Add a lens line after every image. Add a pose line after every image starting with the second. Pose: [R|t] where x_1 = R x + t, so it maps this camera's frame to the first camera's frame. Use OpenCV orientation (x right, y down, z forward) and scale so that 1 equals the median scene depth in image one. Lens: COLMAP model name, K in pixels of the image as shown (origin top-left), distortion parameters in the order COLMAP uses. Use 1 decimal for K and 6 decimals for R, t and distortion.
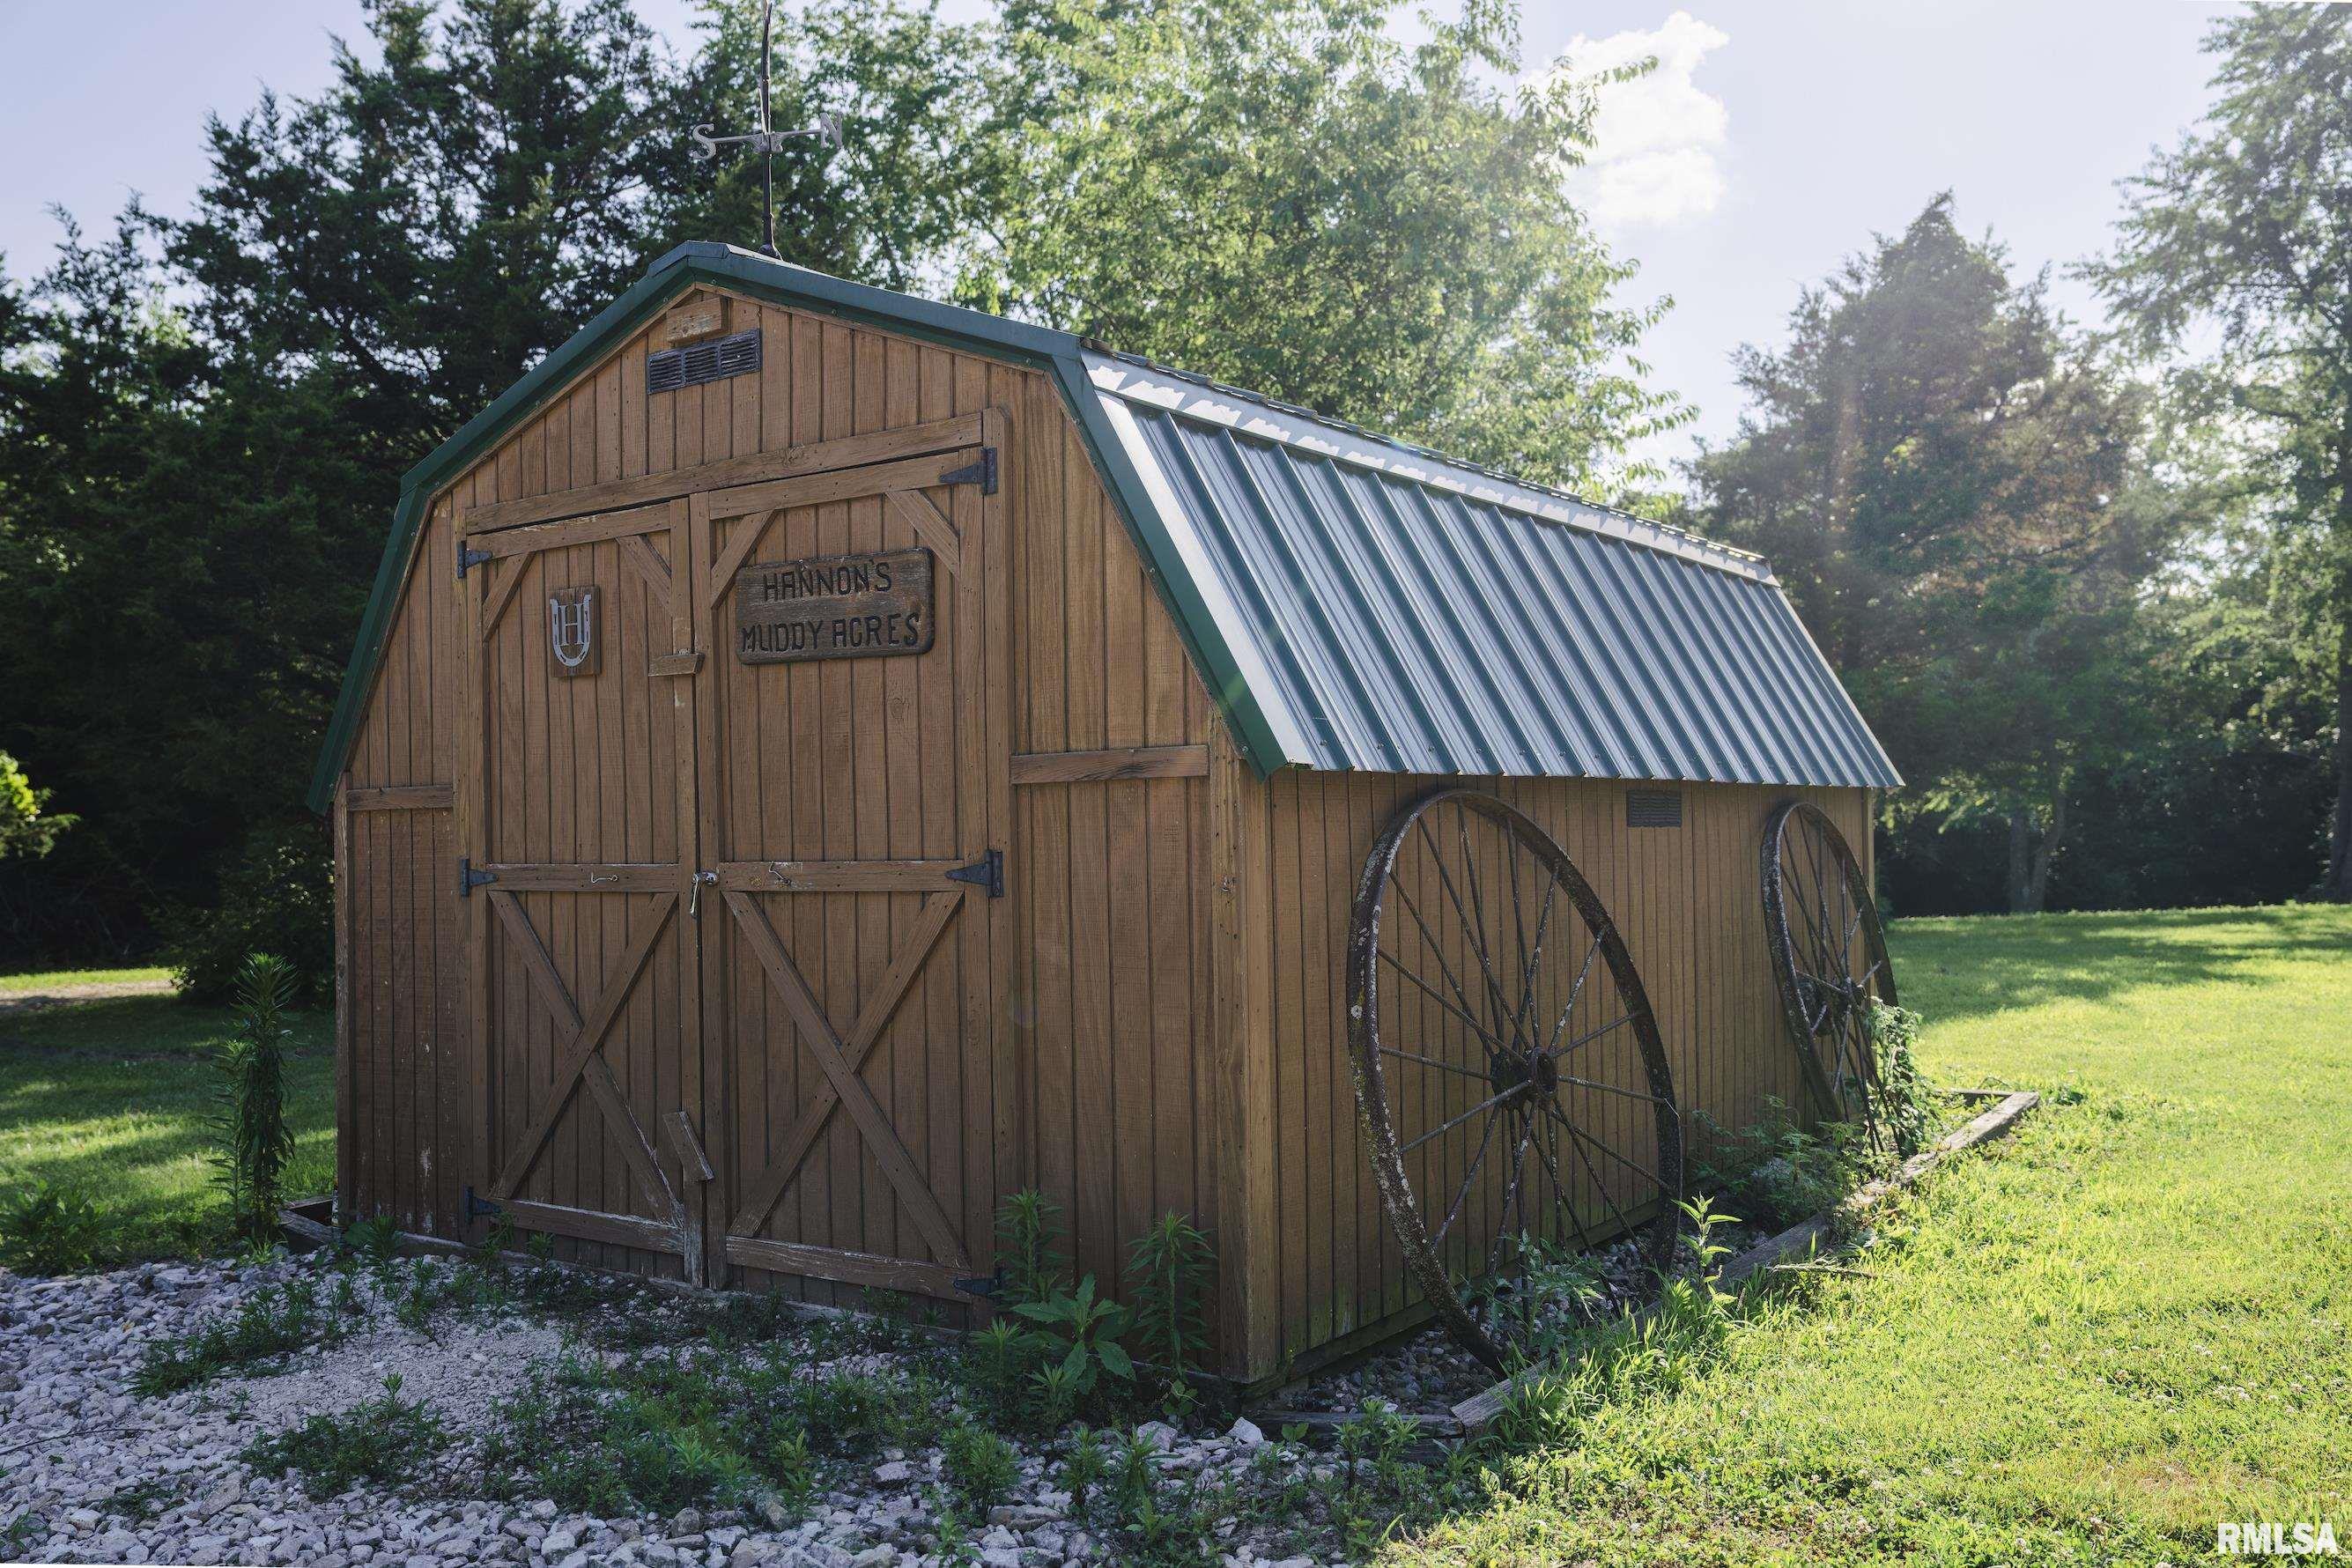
lens RADIAL K [[1915.5, 0, 1176.0], [0, 1915.5, 784.0], [0, 0, 1]] dist [-0.003884, 0.001829]
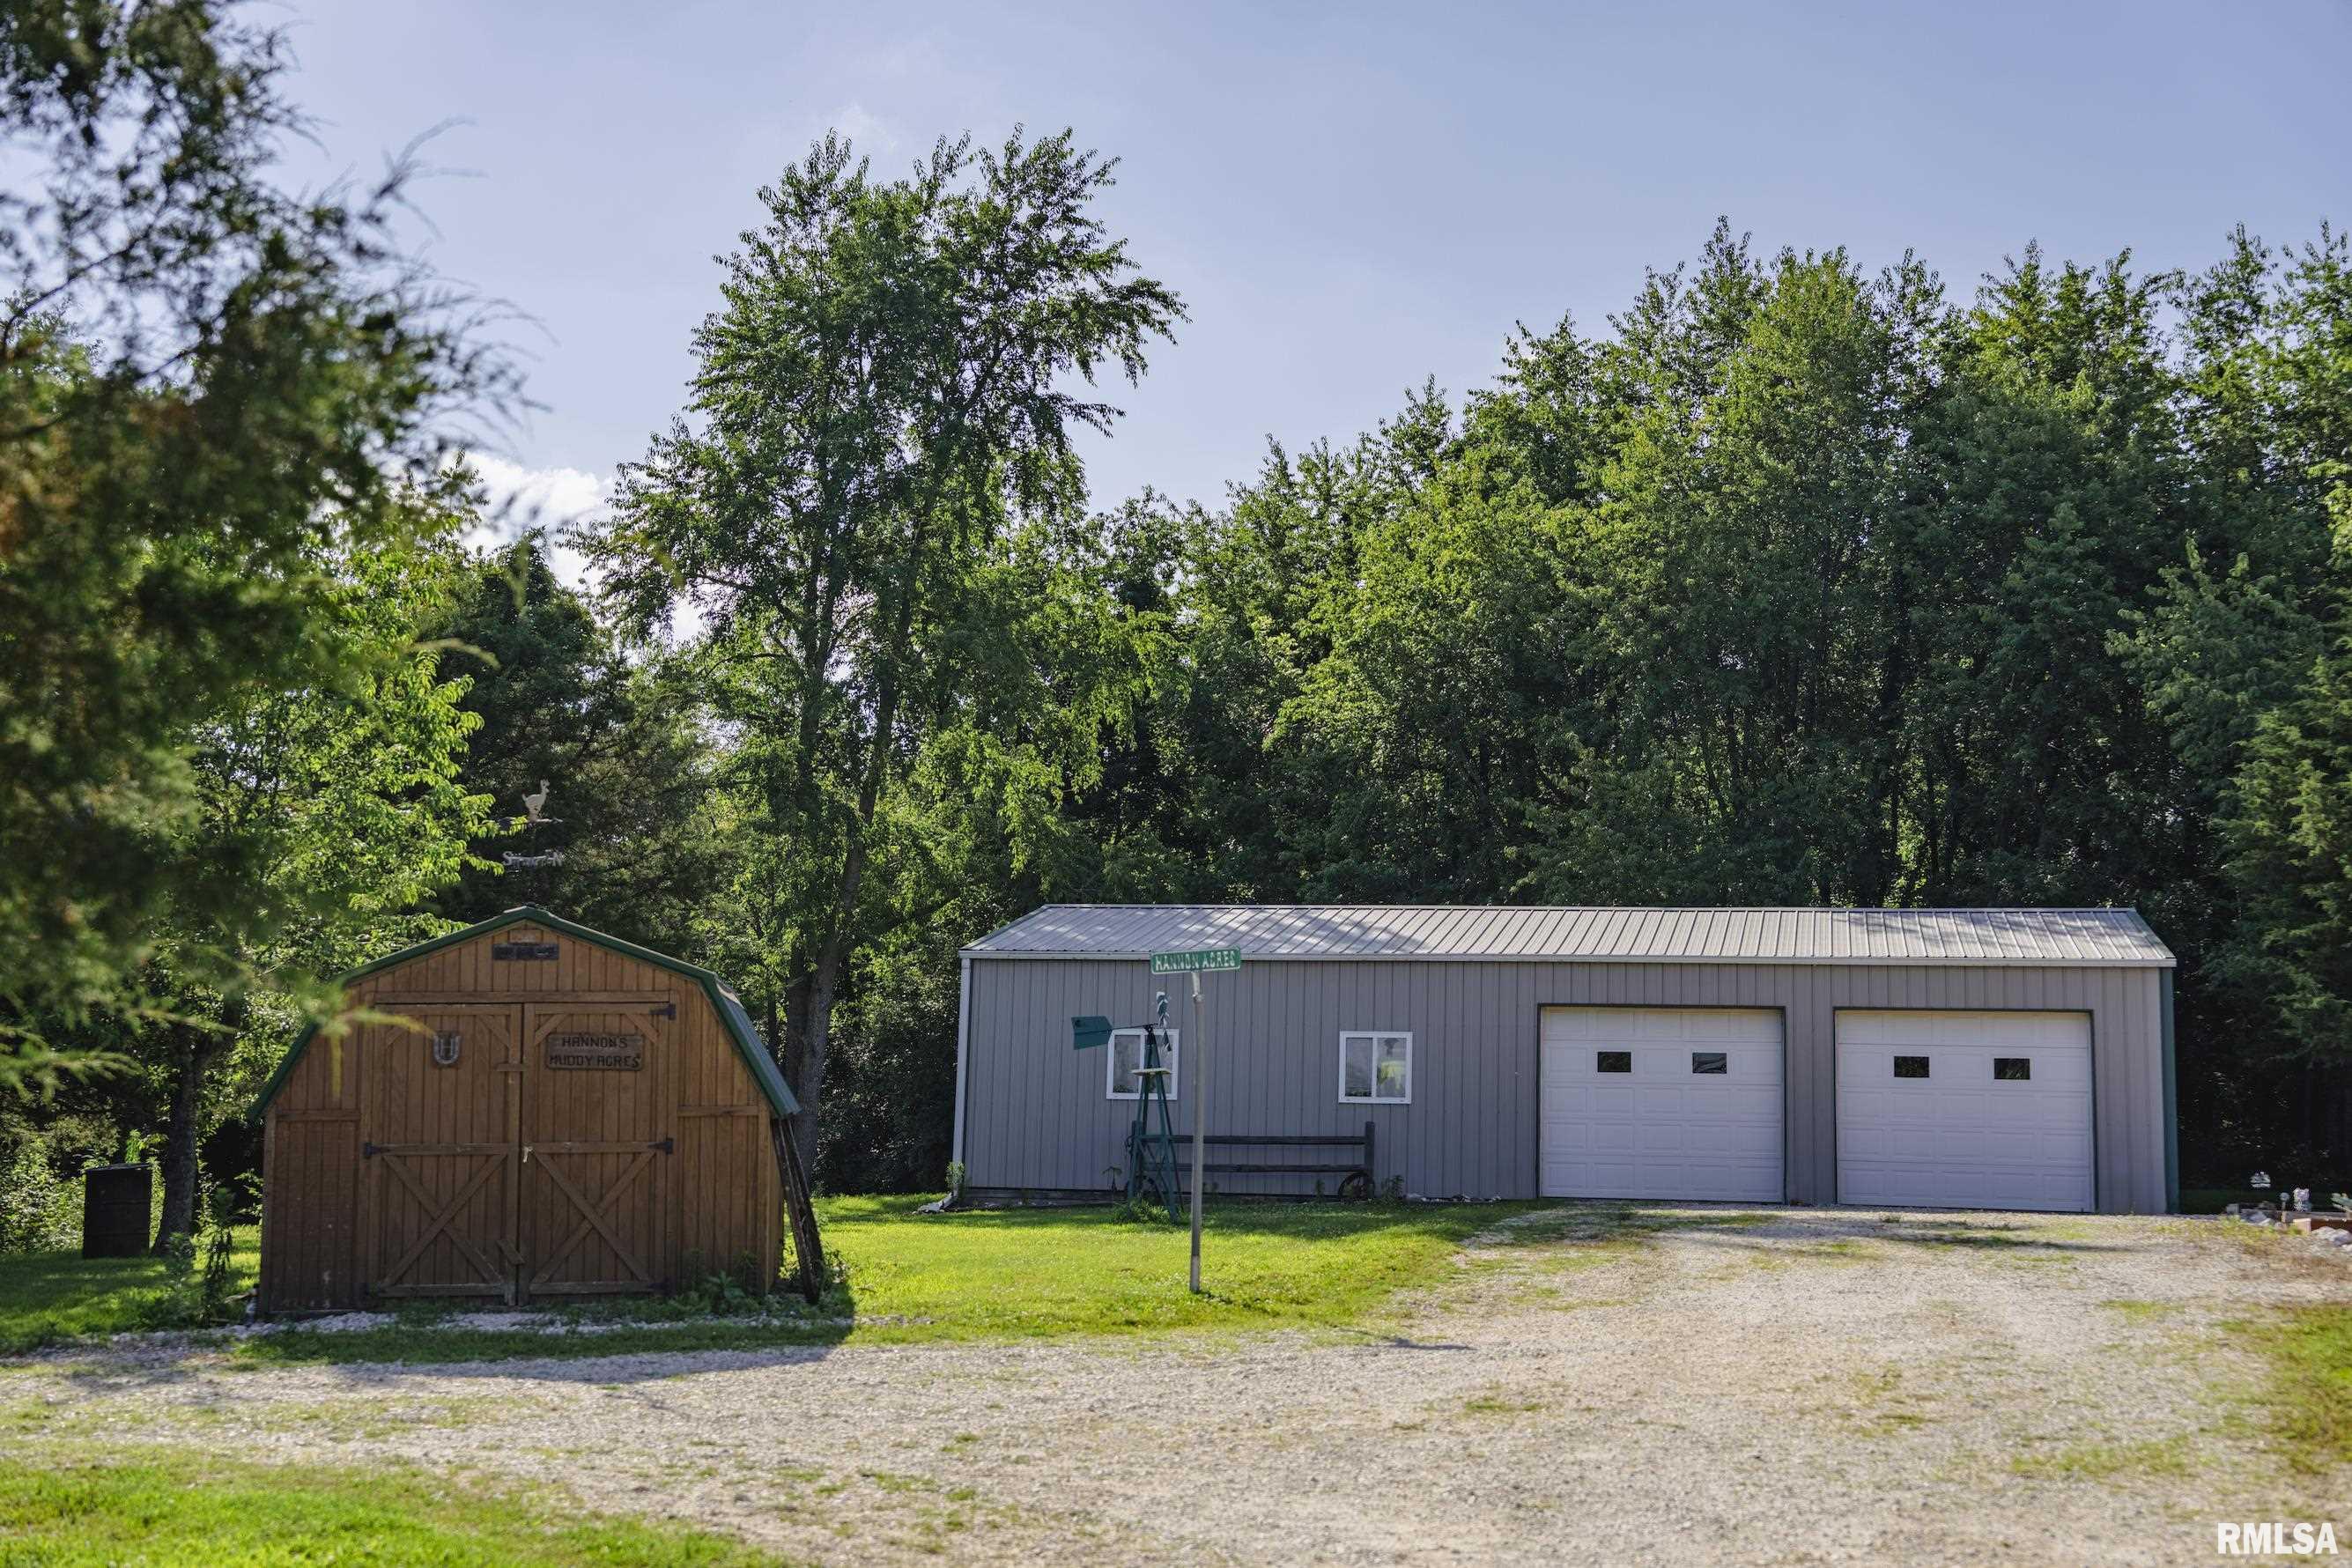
lens RADIAL K [[3510.4, 0, 1176.0], [0, 3510.4, 784.0], [0, 0, 1]] dist [0.277300, 0.036093]
pose [[0.755210, 0.076379, 0.651017, -2.544486], [-0.030864, 0.996230, -0.081076, -0.075671], [-0.654755, 0.041136, 0.754721, -3.019349]]
